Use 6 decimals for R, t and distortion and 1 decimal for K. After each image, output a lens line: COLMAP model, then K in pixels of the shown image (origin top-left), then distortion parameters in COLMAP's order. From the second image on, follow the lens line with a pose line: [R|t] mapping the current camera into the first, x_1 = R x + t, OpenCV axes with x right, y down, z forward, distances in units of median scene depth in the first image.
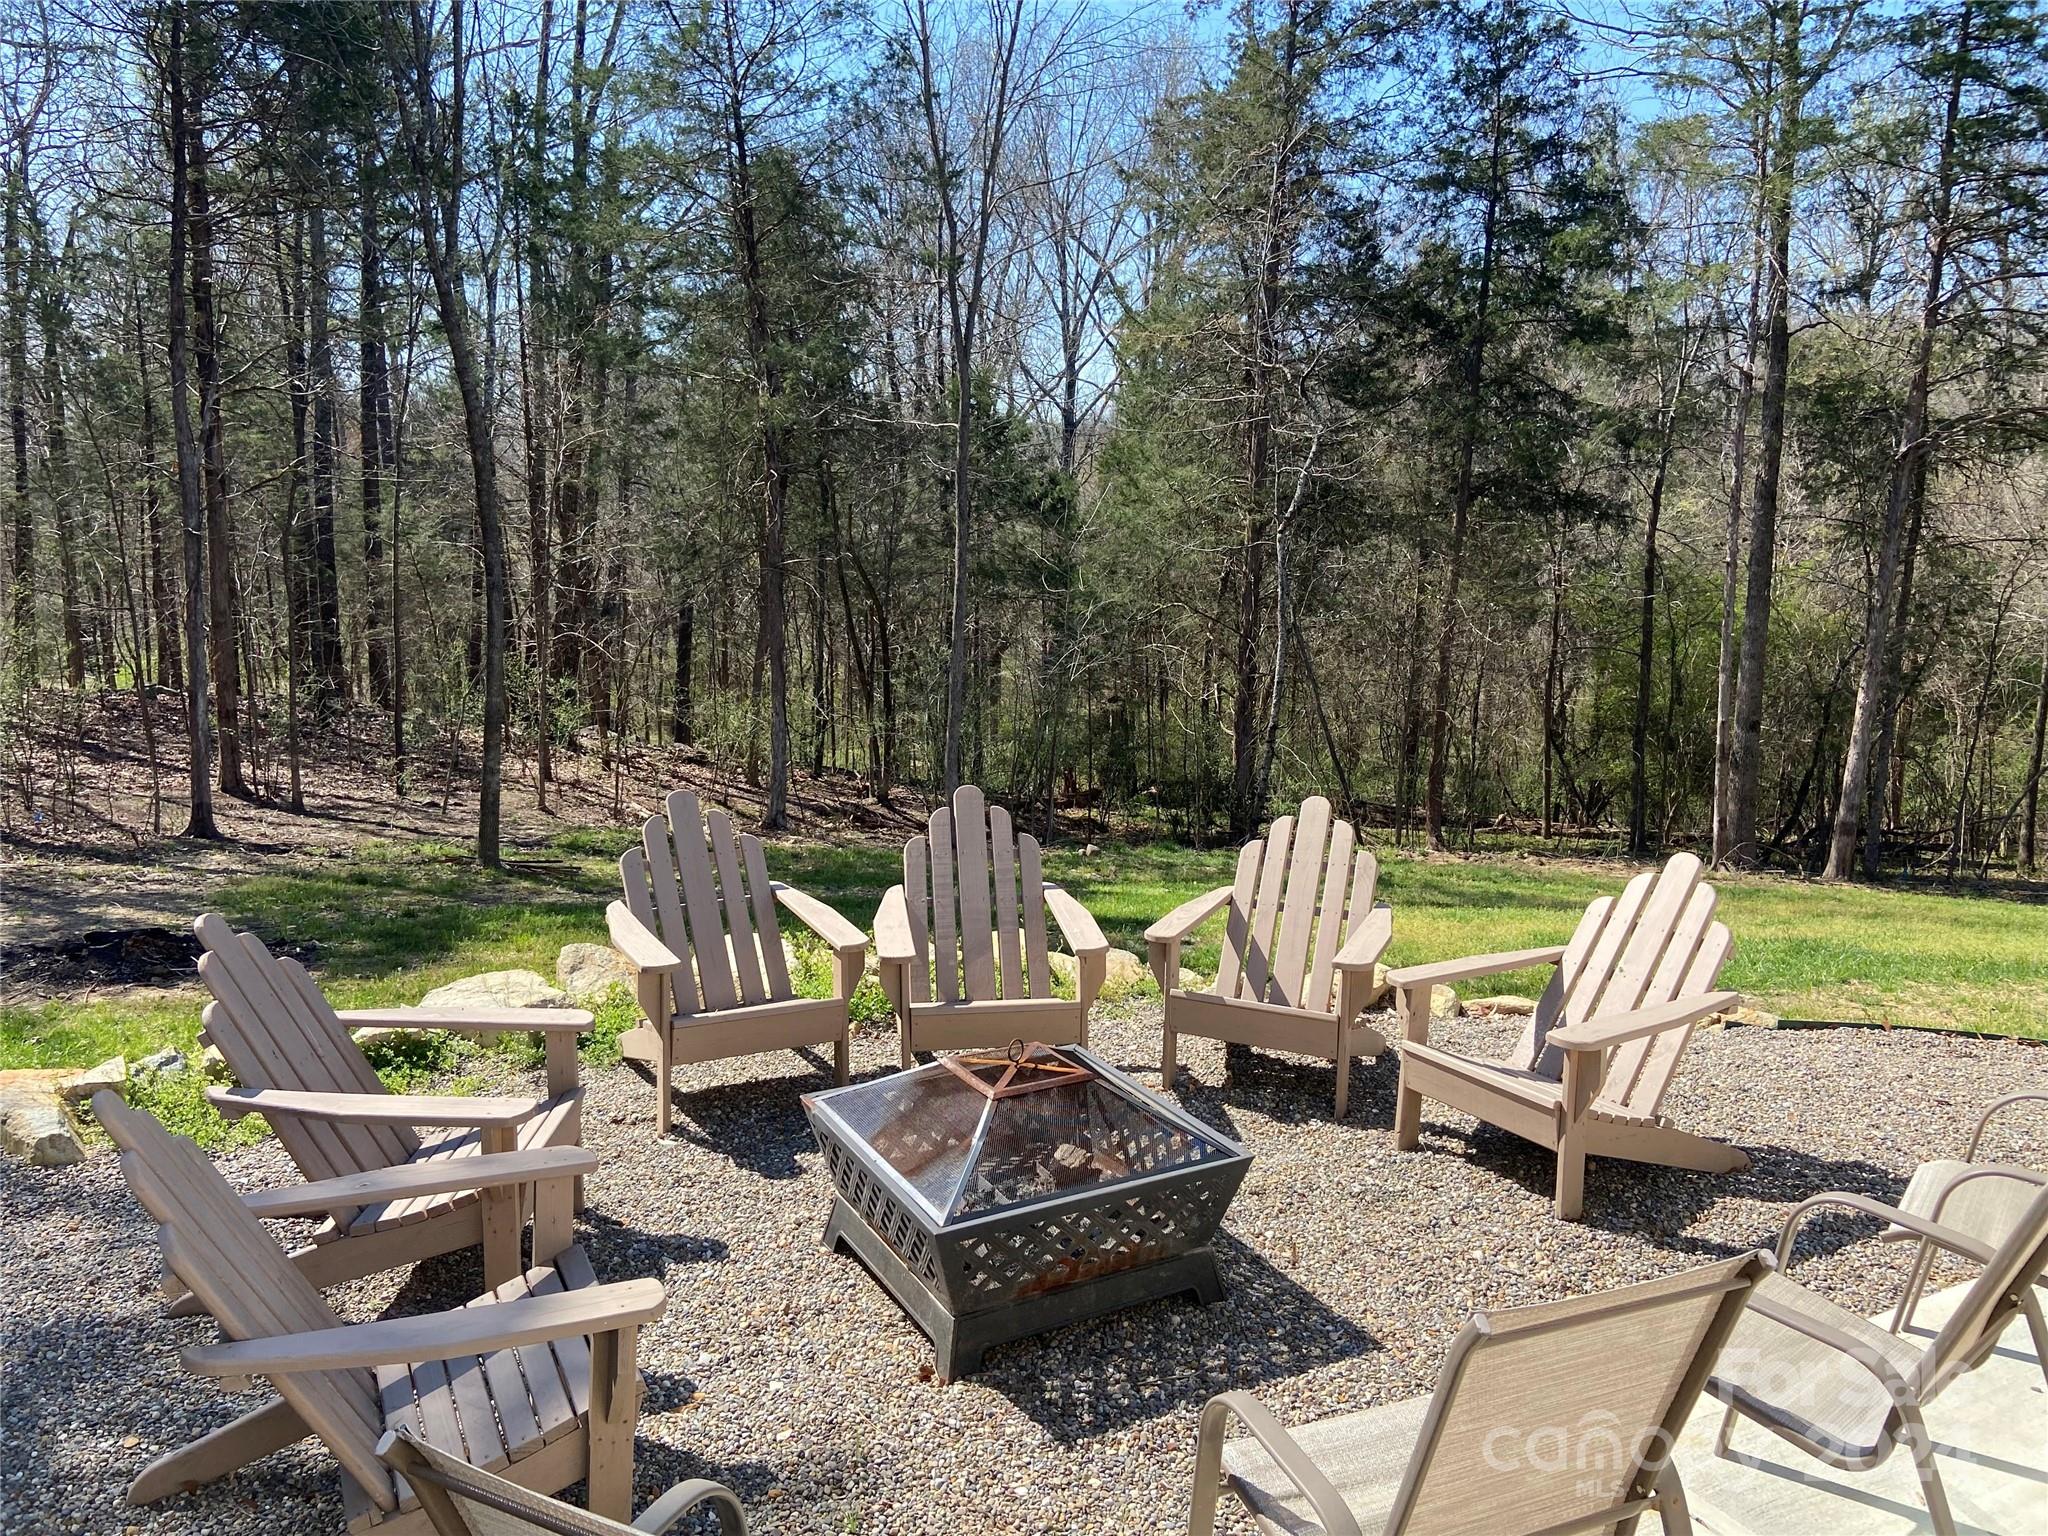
lens RADIAL K [[1551.1, 0, 1012.4], [0, 1551.1, 745.4], [0, 0, 1]] dist [0.131220, -0.161943]
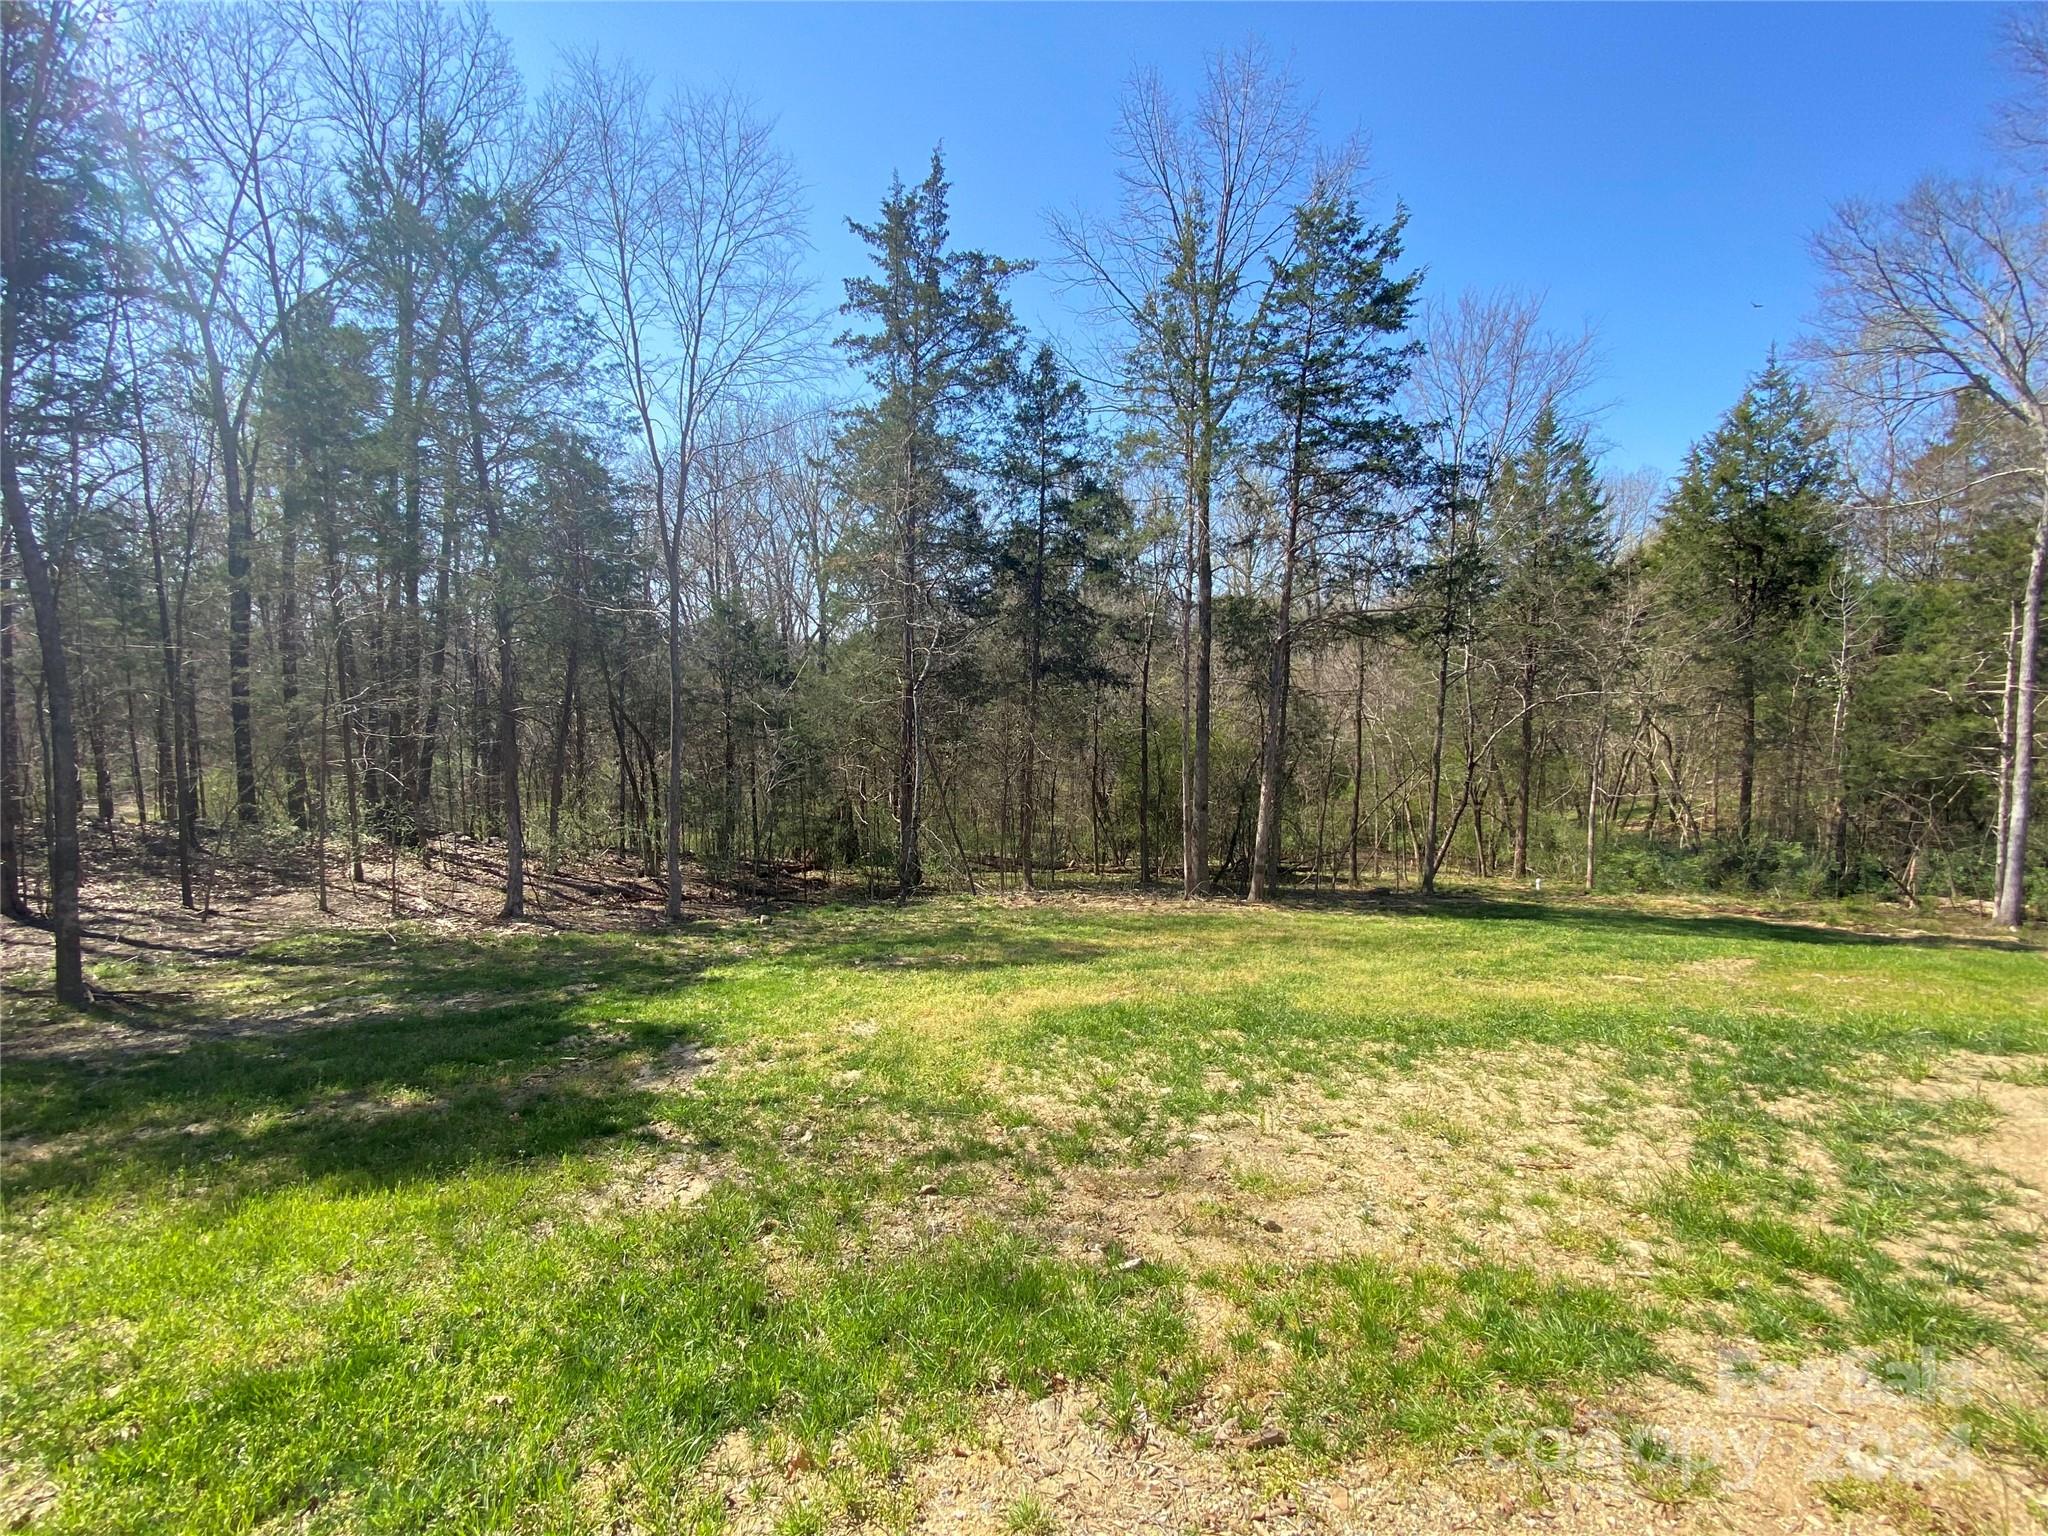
lens RADIAL K [[829.7, 0, 1019.9], [0, 829.7, 776.4], [0, 0, 1]] dist [0.036454, -0.031372]
pose [[0.975925, -0.026677, 0.216470, 0.088057], [0.036899, 0.998380, -0.043318, -0.012798], [-0.214964, 0.050262, 0.975328, 0.183353]]
